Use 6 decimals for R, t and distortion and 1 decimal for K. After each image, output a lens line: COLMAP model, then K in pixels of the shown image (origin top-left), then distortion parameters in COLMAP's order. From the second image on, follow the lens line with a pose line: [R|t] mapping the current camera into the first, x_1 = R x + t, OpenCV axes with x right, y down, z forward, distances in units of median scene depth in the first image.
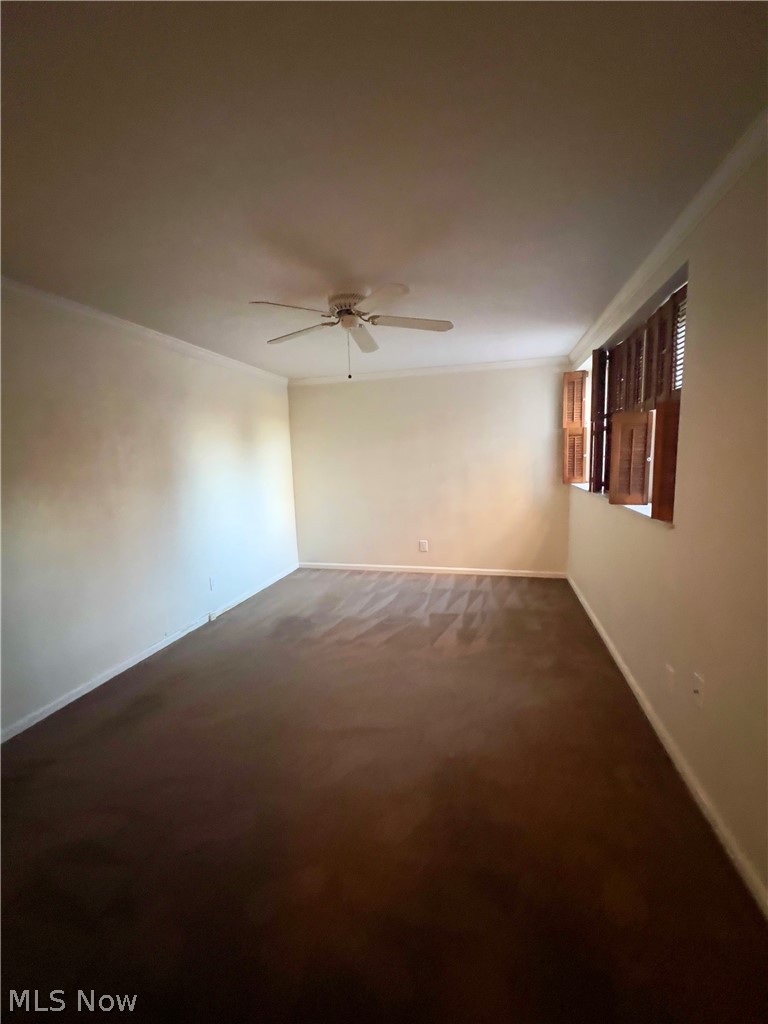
lens RADIAL K [[407.3, 0, 381.0], [0, 407.3, 510.1], [0, 0, 1]] dist [-0.003115, 0.000569]
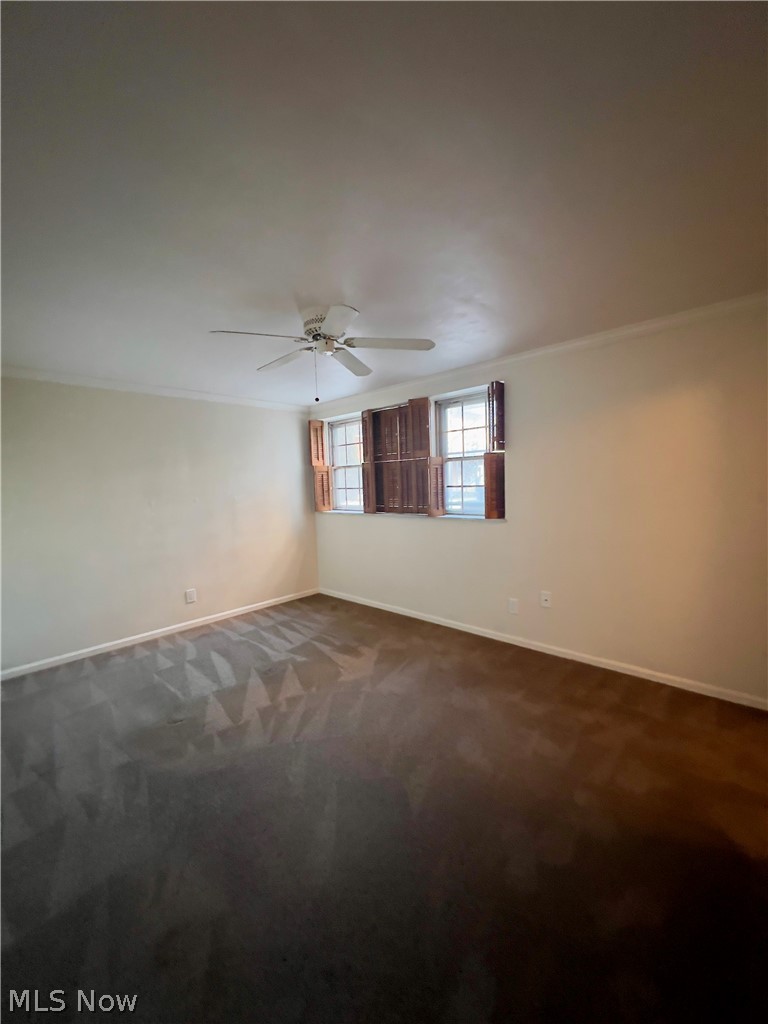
lens RADIAL K [[407.3, 0, 381.0], [0, 407.3, 510.1], [0, 0, 1]] dist [-0.003115, 0.000569]
pose [[0.484379, -0.047130, 0.873588, -0.518337], [0.136778, 0.990348, -0.022410, -0.018704], [-0.864100, 0.130342, 0.486150, 0.270144]]
